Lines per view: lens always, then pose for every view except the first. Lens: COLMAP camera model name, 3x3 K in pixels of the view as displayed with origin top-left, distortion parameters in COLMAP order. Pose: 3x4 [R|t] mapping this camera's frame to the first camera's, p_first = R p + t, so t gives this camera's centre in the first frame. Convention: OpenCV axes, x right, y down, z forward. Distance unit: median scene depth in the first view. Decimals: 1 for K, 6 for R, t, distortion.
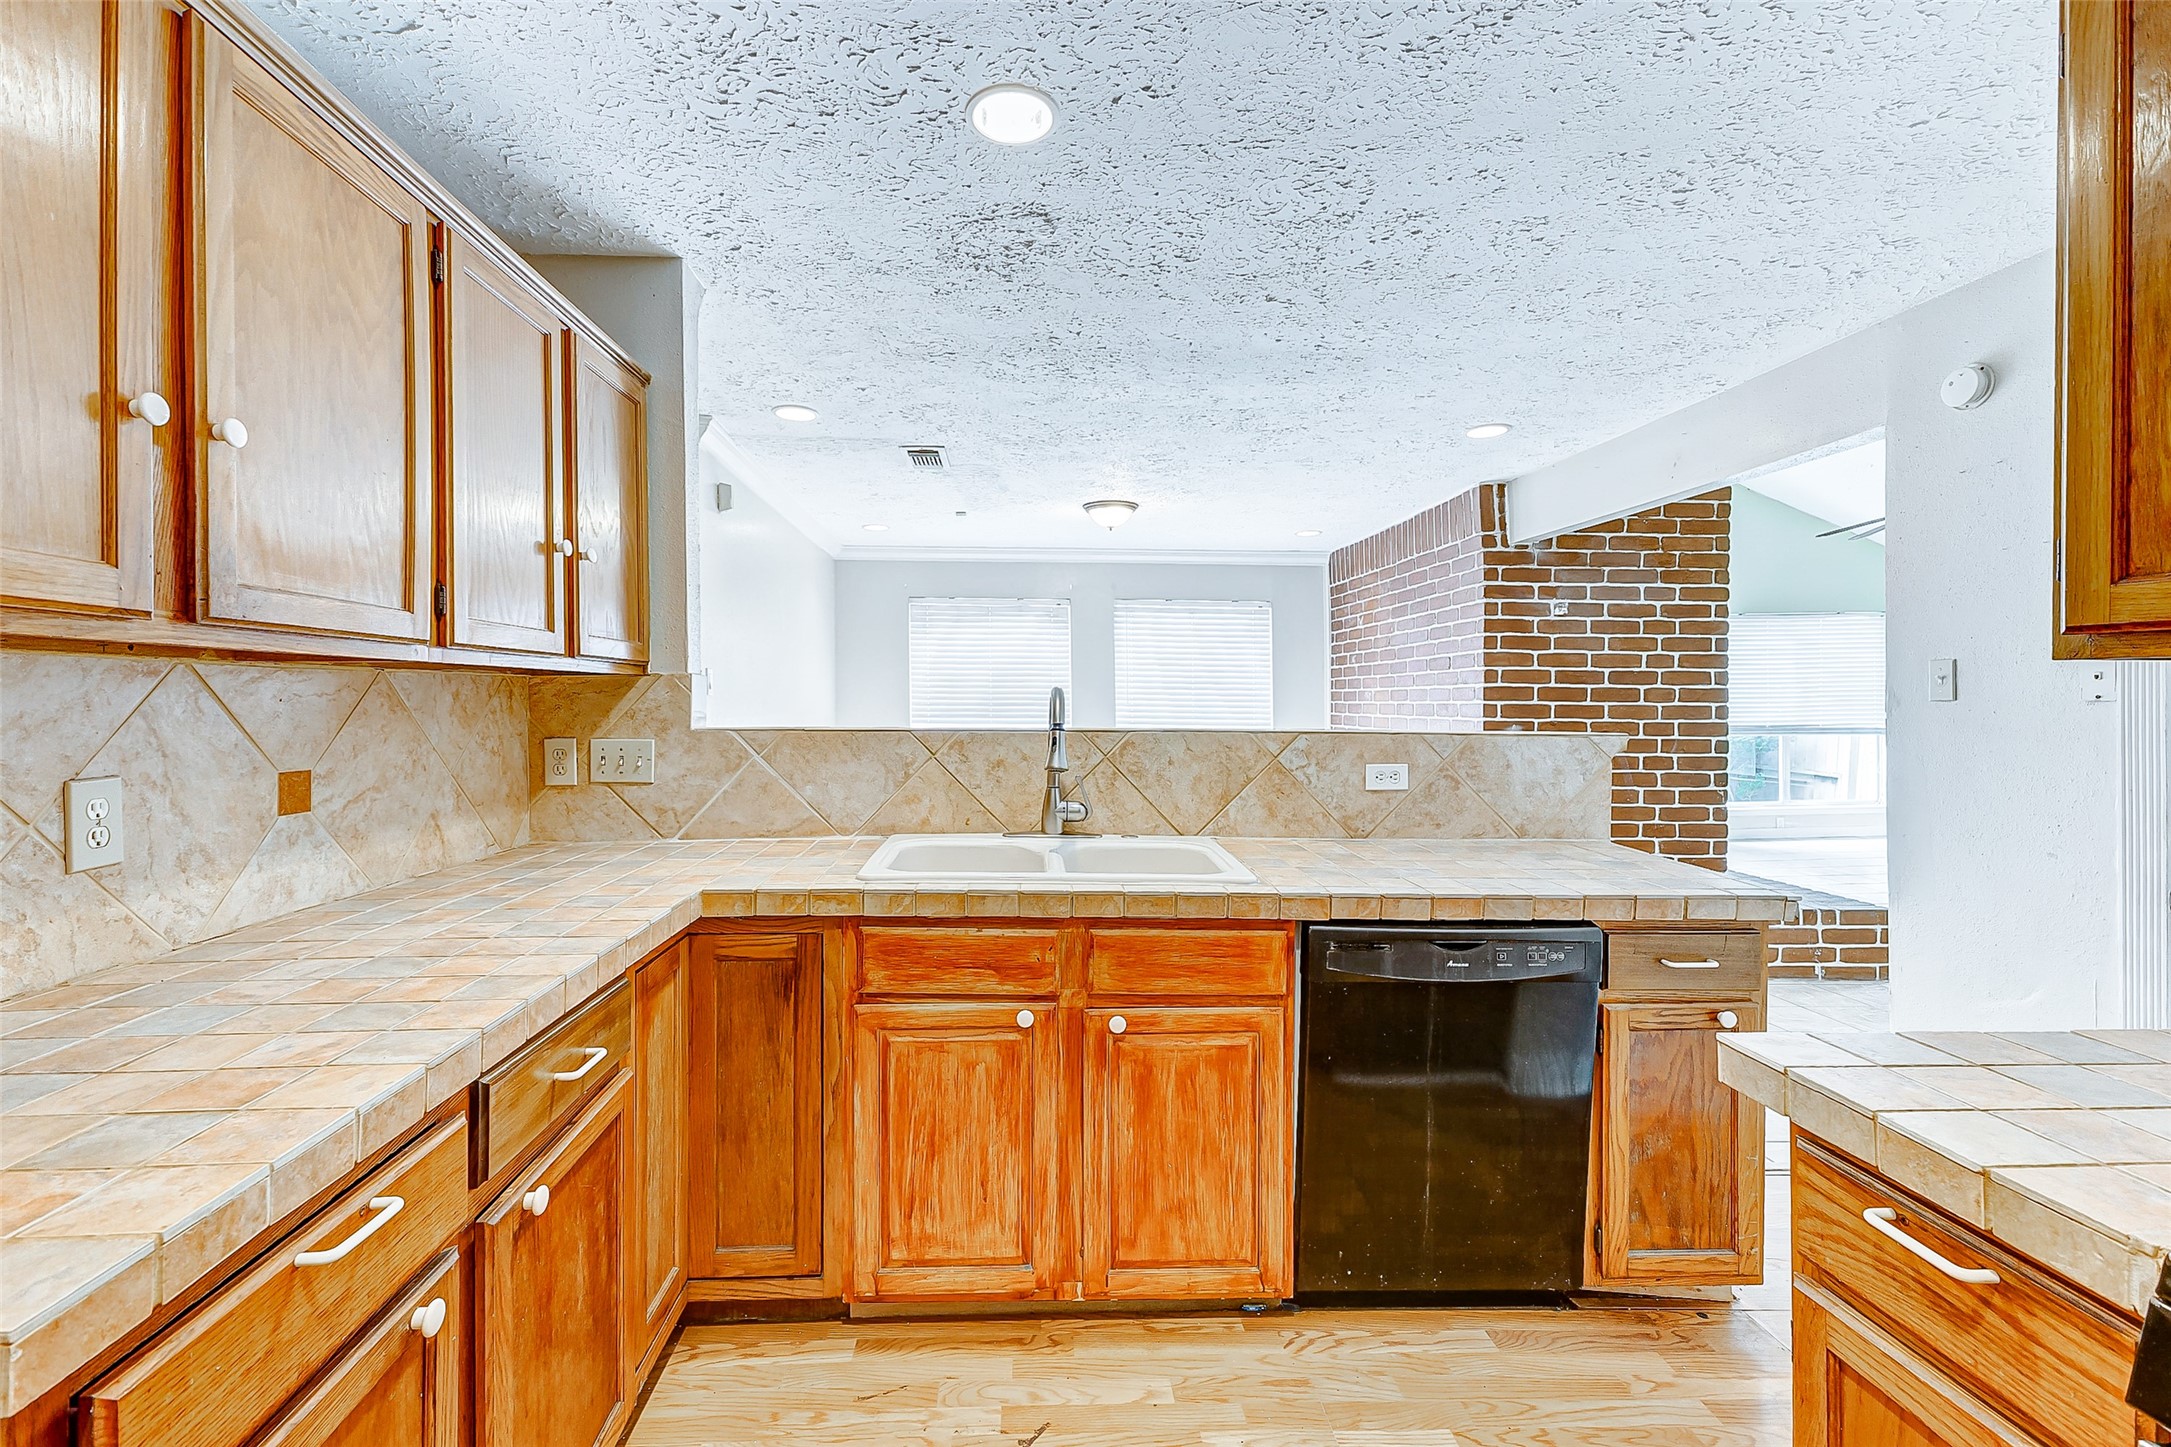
lens RADIAL K [[960.5, 0, 1042.1], [0, 960.5, 700.3], [0, 0, 1]] dist [0.014036, -0.002585]
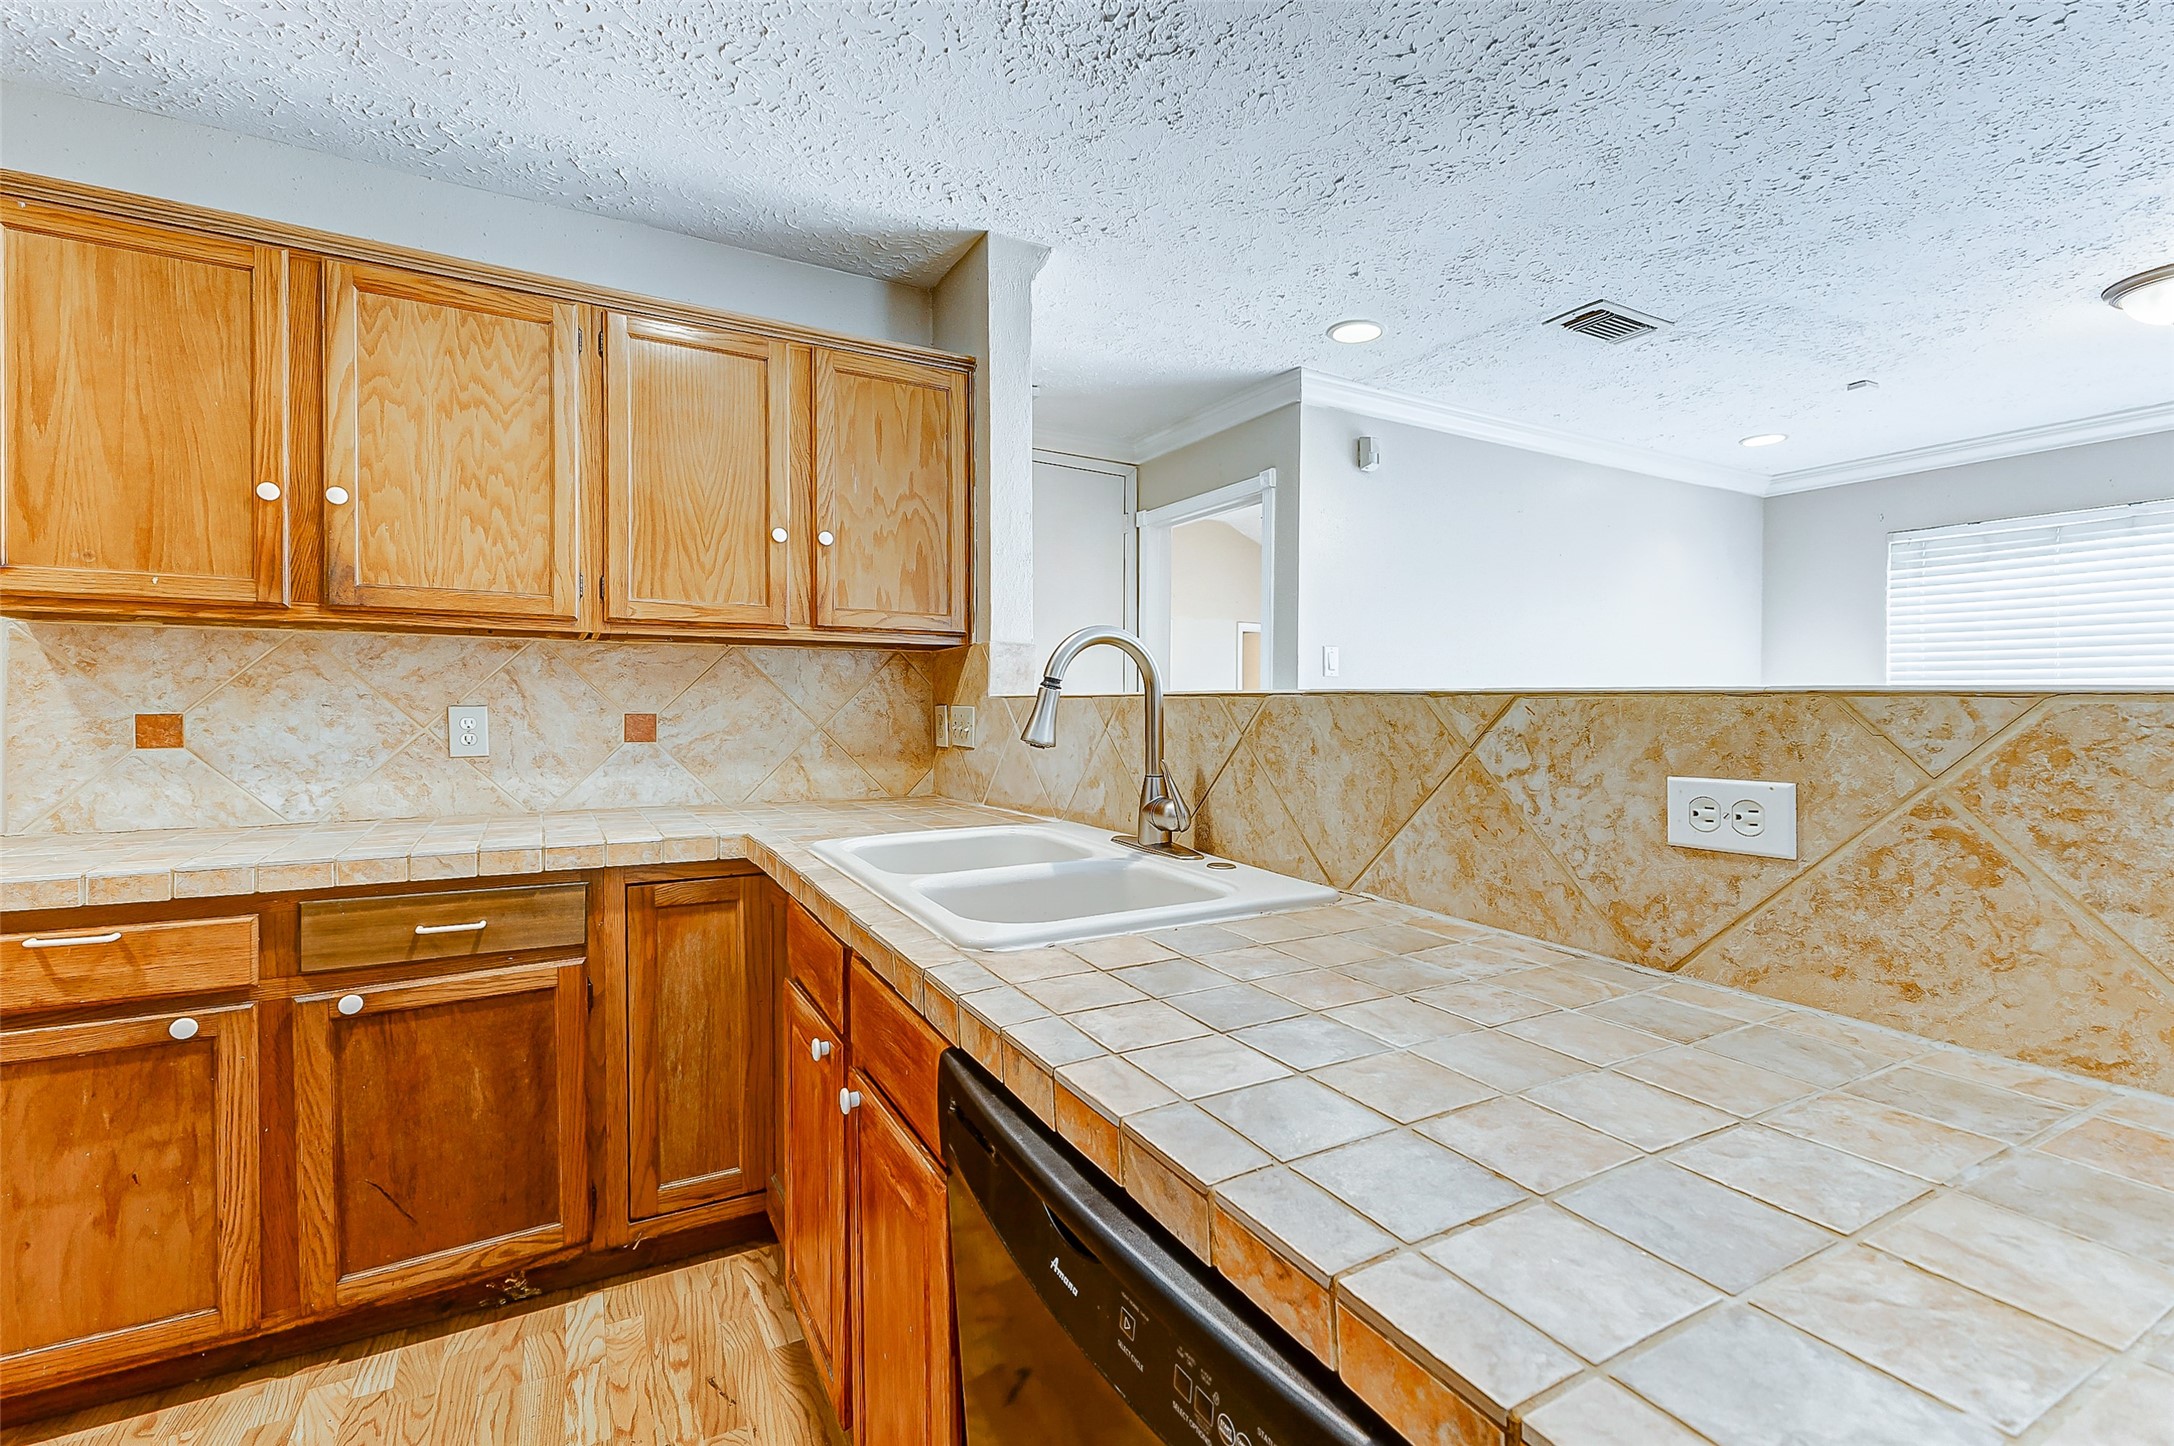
lens RADIAL K [[961.8, 0, 1101.8], [0, 961.8, 717.5], [0, 0, 1]] dist [0.014036, -0.002585]
pose [[0.454712, 0.010412, -0.890577, 0.689730], [-0.004622, 0.999946, 0.009331, 0.048928], [0.890626, -0.000127, 0.454736, 0.754840]]
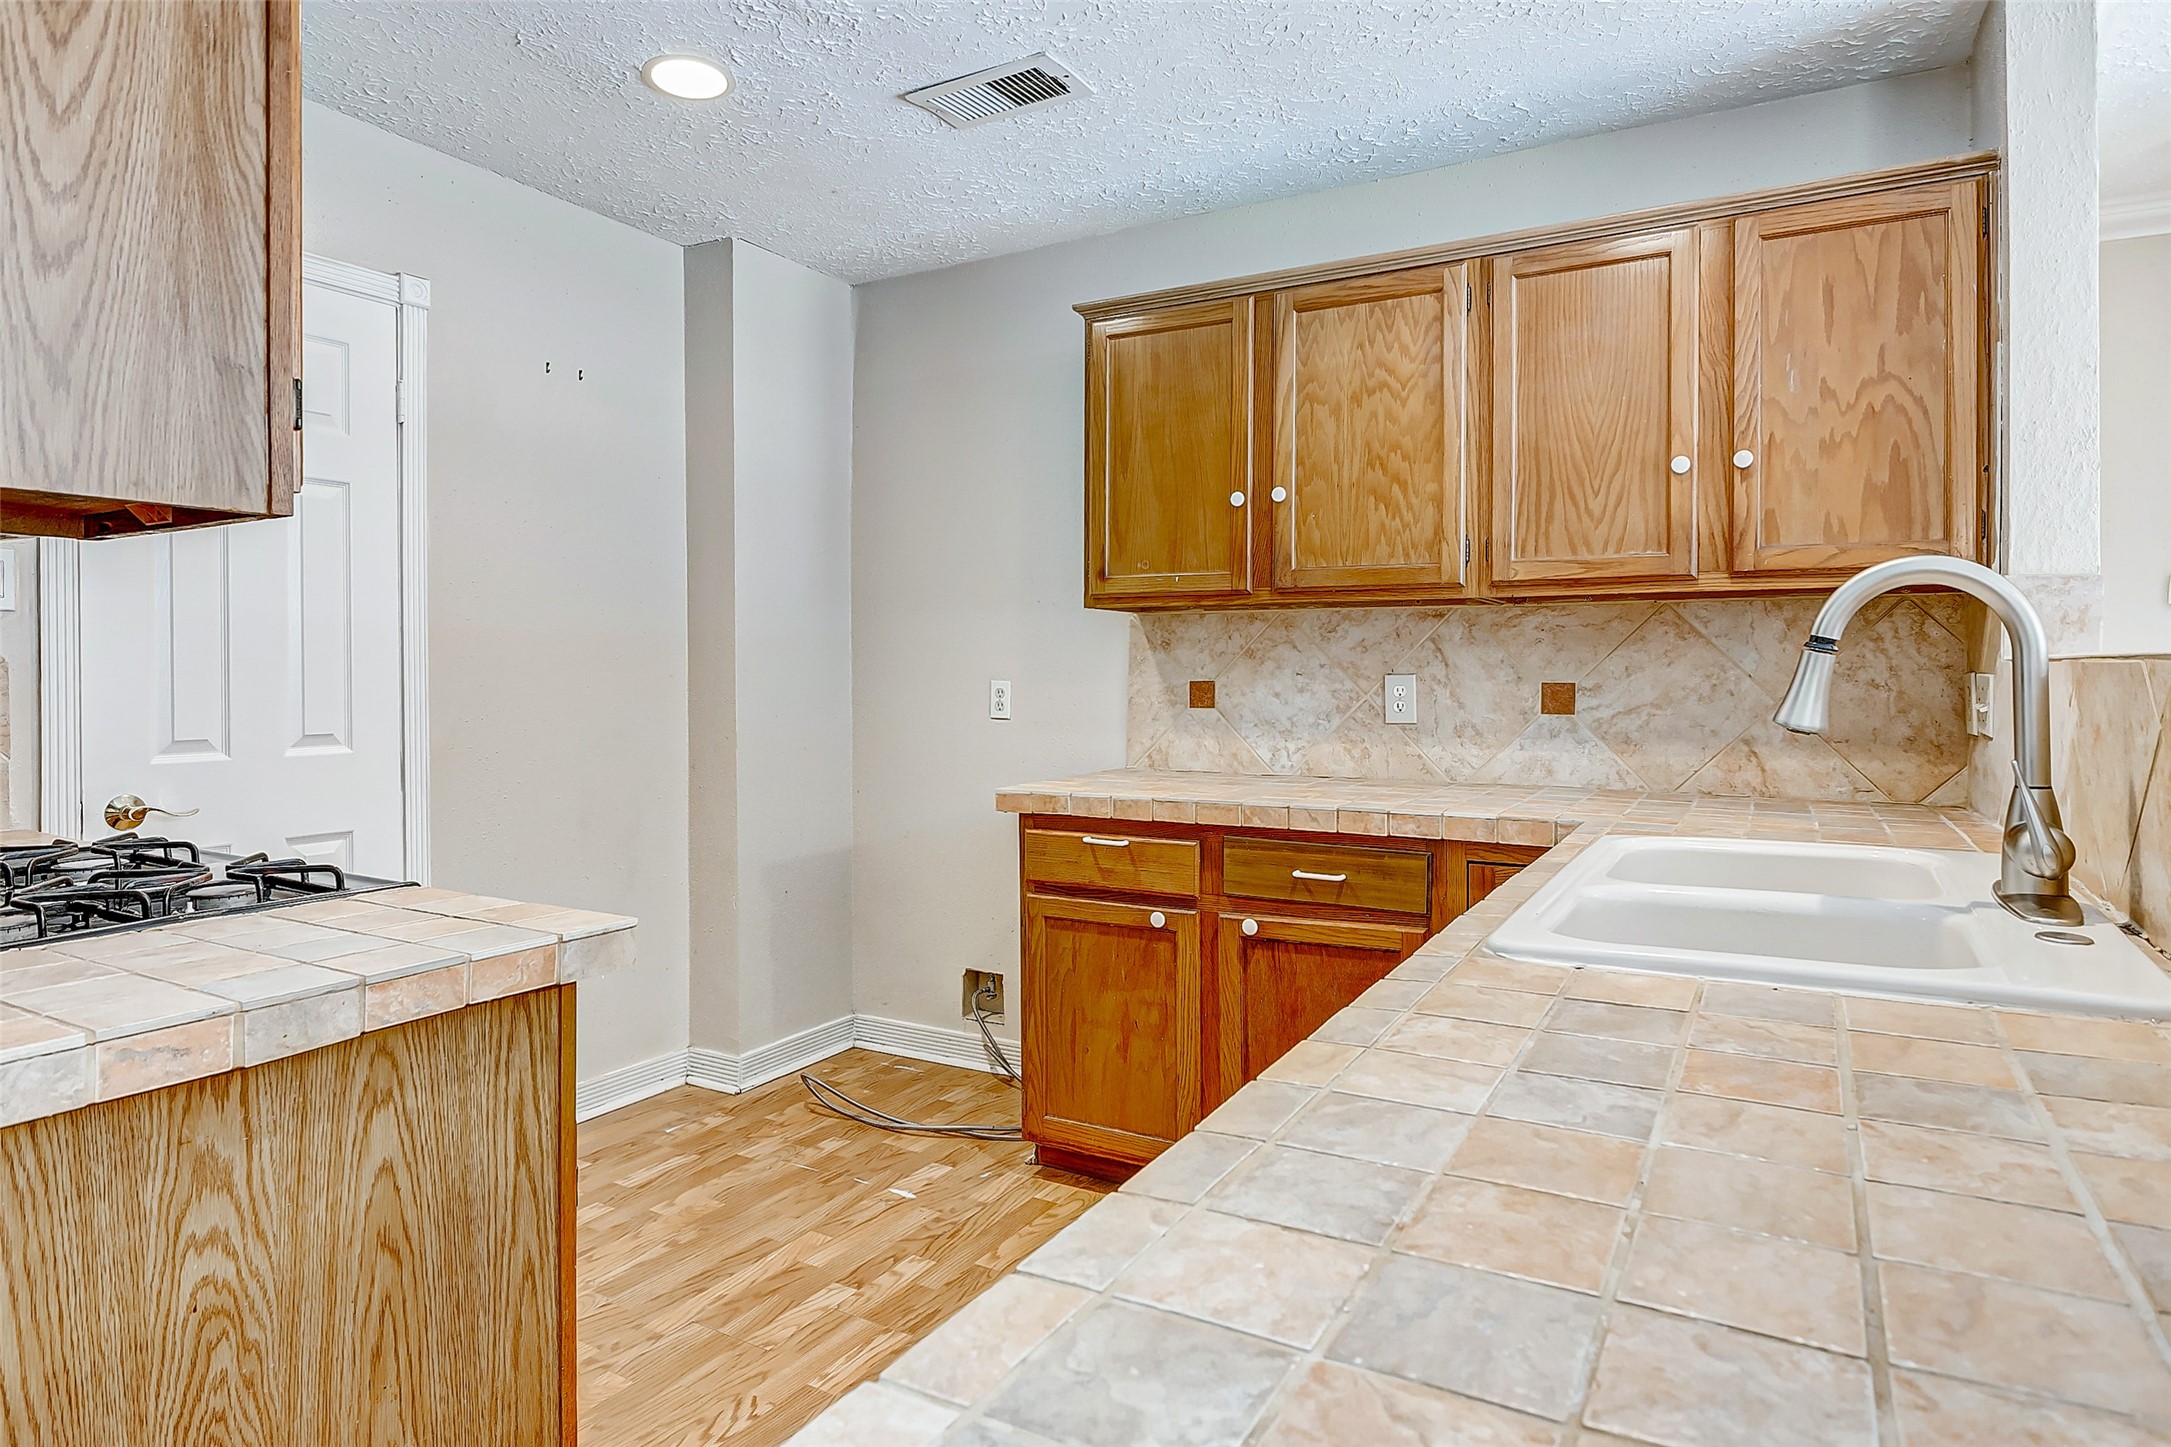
lens RADIAL K [[1217.0, 0, 1102.2], [0, 1217.0, 674.4], [0, 0, 1]] dist [-0.005104, 0.000582]
pose [[-0.521858, 0.001973, -0.853030, 0.785316], [-0.002350, 0.999990, 0.003751, 0.044962], [0.853029, 0.003962, -0.521848, 1.057466]]
